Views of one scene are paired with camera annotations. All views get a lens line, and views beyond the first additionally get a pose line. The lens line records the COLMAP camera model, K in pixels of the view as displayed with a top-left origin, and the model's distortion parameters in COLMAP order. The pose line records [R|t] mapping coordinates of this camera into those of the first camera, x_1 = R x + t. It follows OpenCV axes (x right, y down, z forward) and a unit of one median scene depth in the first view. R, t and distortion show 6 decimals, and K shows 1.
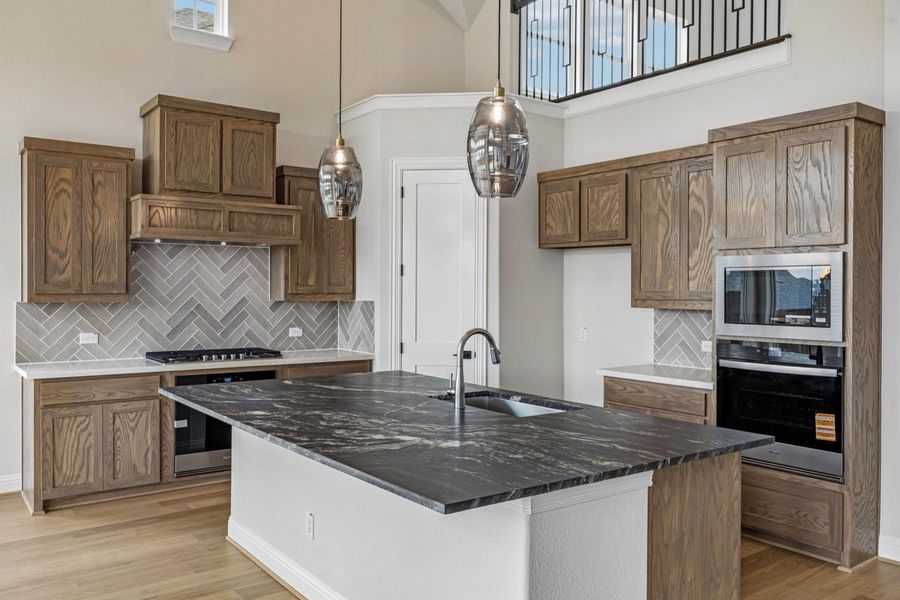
lens RADIAL K [[732.0, 0, 452.4], [0, 732.0, 295.7], [0, 0, 1]] dist [-0.006866, 0.003070]
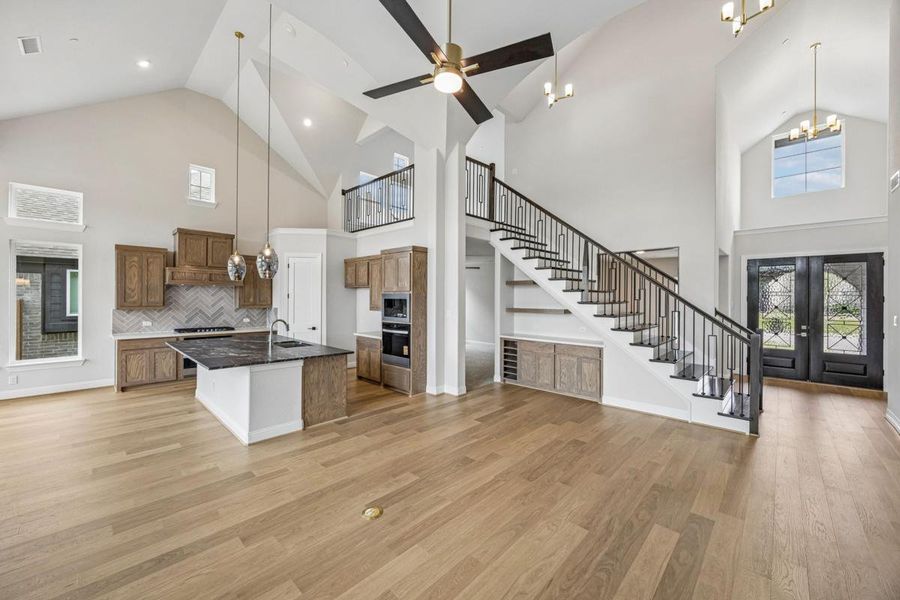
lens RADIAL K [[347.5, 0, 452.5], [0, 347.5, 298.2], [0, 0, 1]] dist [-0.007010, 0.000384]
pose [[0.985321, 0.002384, 0.170698, 0.342144], [-0.001101, 0.999970, -0.007608, -0.021207], [-0.170711, 0.007308, 0.985294, -0.357575]]
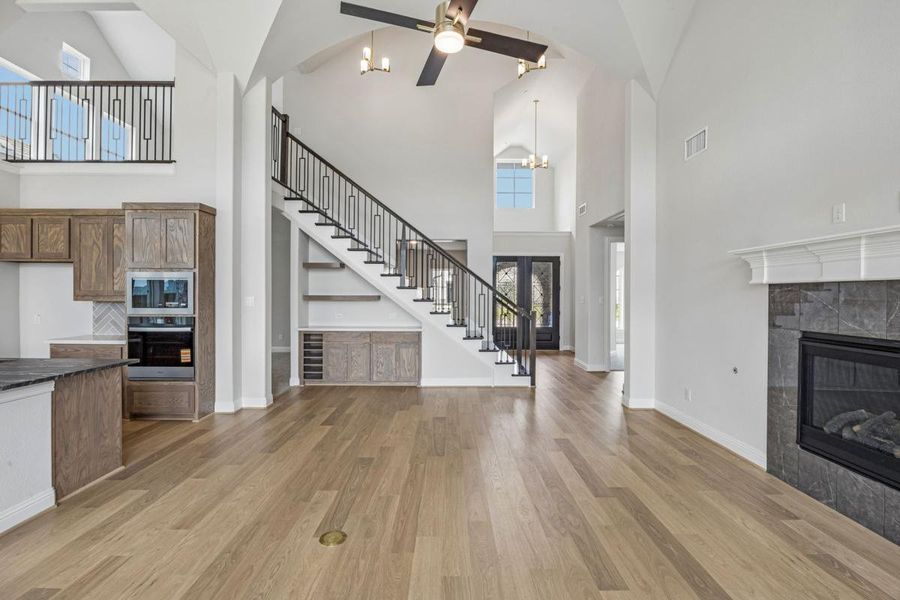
lens RADIAL K [[405.1, 0, 454.9], [0, 405.1, 298.0], [0, 0, 1]] dist [-0.017336, 0.000037]
pose [[0.588632, -0.006357, 0.808376, 0.027061], [0.005171, 0.999978, 0.004098, 0.010941], [-0.808385, 0.001768, 0.588652, -0.223301]]
